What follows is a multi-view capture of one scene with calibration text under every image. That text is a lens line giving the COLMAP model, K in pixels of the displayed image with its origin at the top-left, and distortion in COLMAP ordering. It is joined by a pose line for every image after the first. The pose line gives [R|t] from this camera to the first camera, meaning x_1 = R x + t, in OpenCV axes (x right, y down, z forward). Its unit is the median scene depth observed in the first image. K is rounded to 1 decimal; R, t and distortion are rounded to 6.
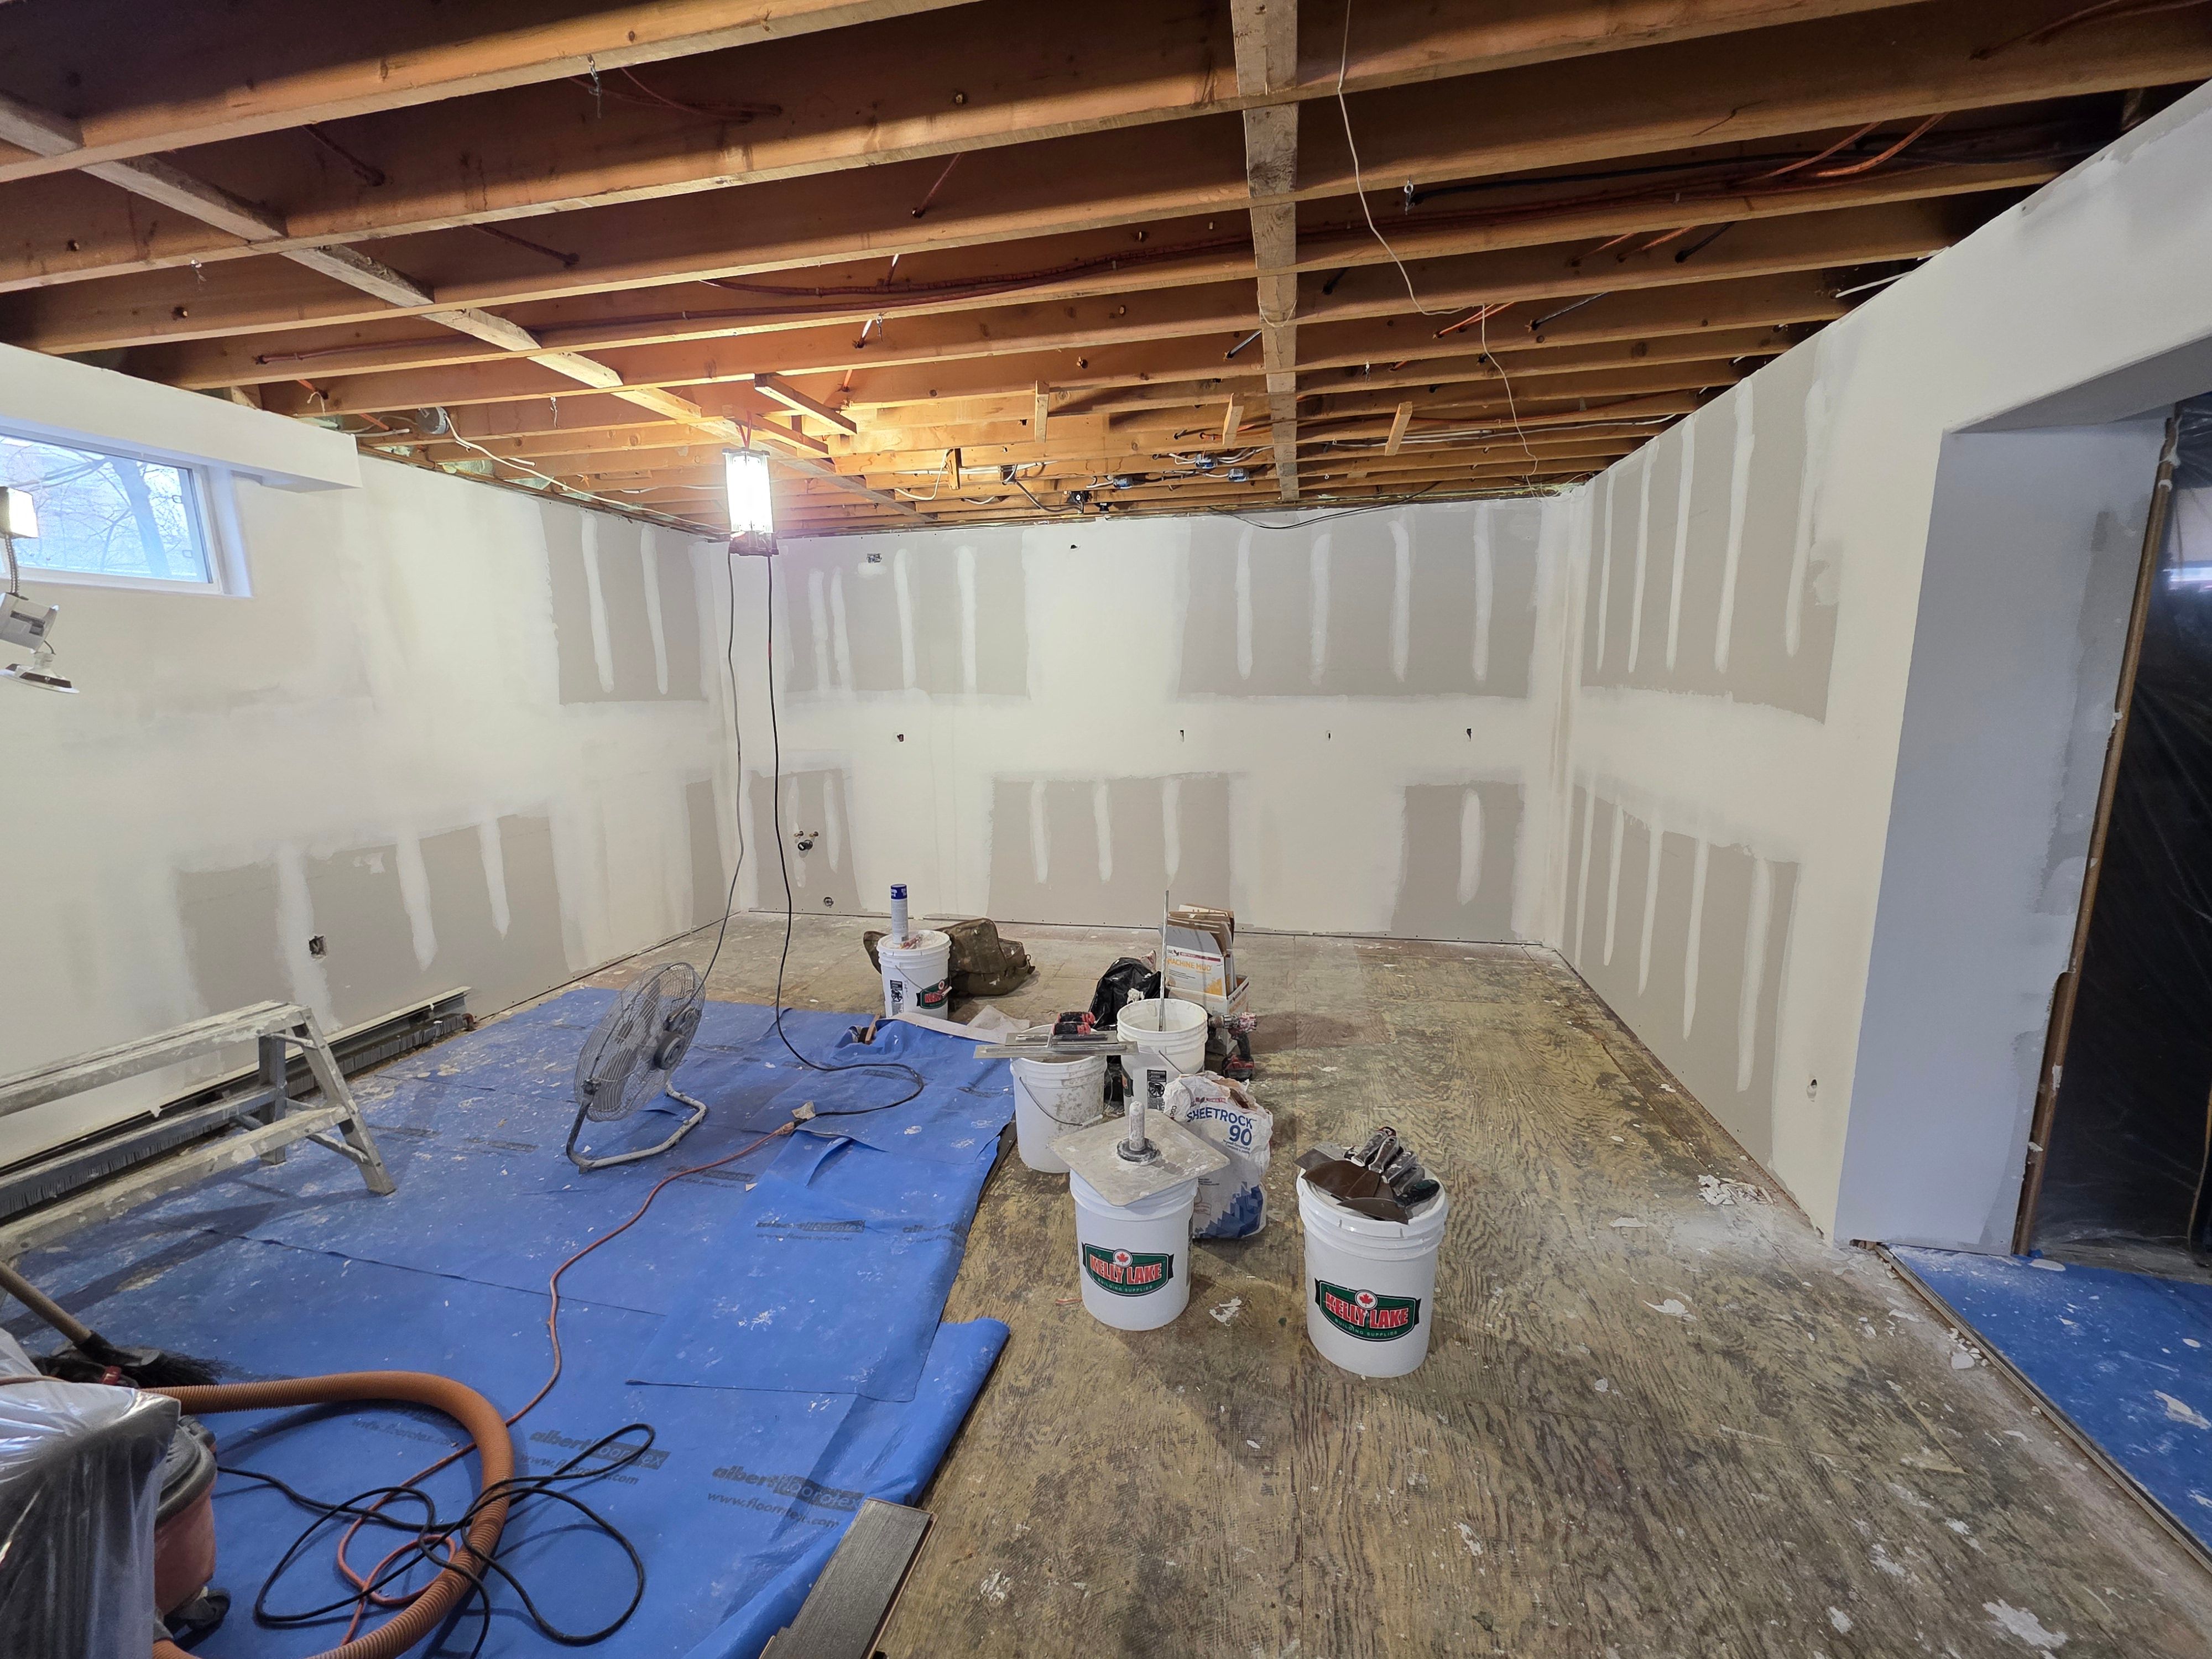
lens RADIAL K [[879.7, 0, 1111.0], [0, 879.7, 836.0], [0, 0, 1]] dist [0.005582, -0.000465]
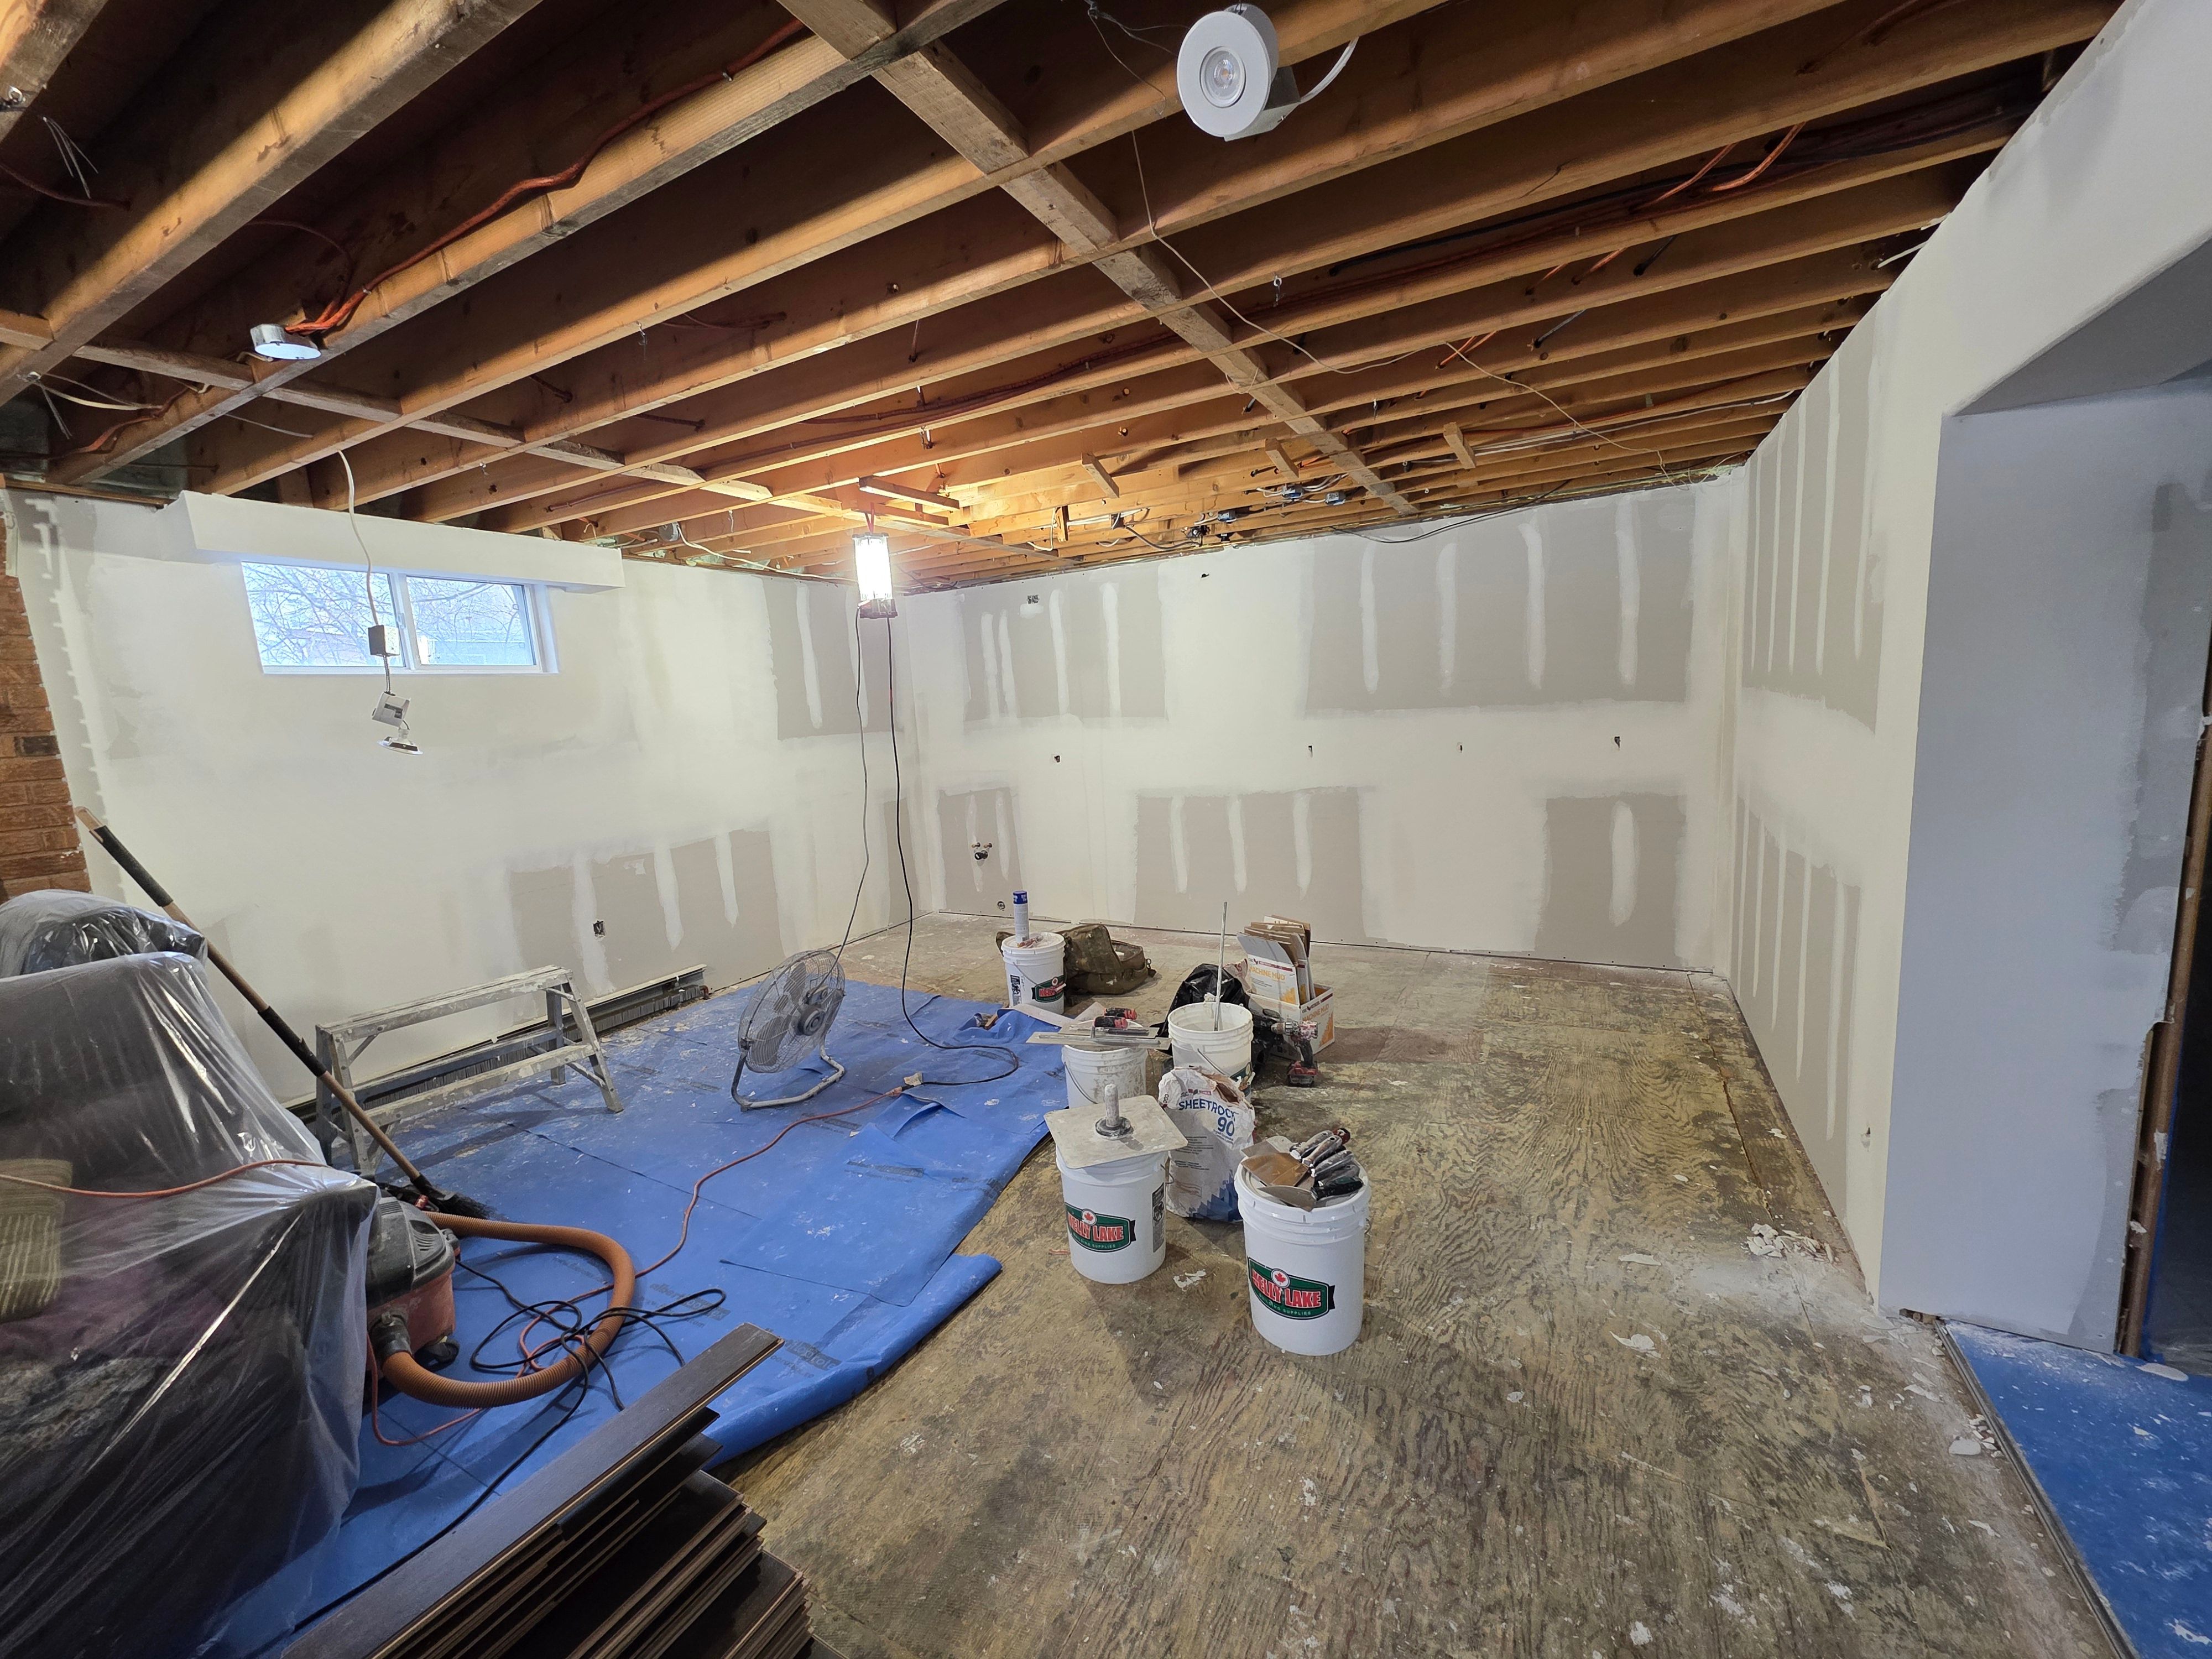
lens RADIAL K [[879.7, 0, 1109.4], [0, 879.7, 835.6], [0, 0, 1]] dist [0.005582, -0.000465]
pose [[0.958504, 0.002483, -0.285068, 0.330281], [-0.005689, 0.999930, -0.010421, -0.009438], [0.285022, 0.011610, 0.958451, -0.096951]]
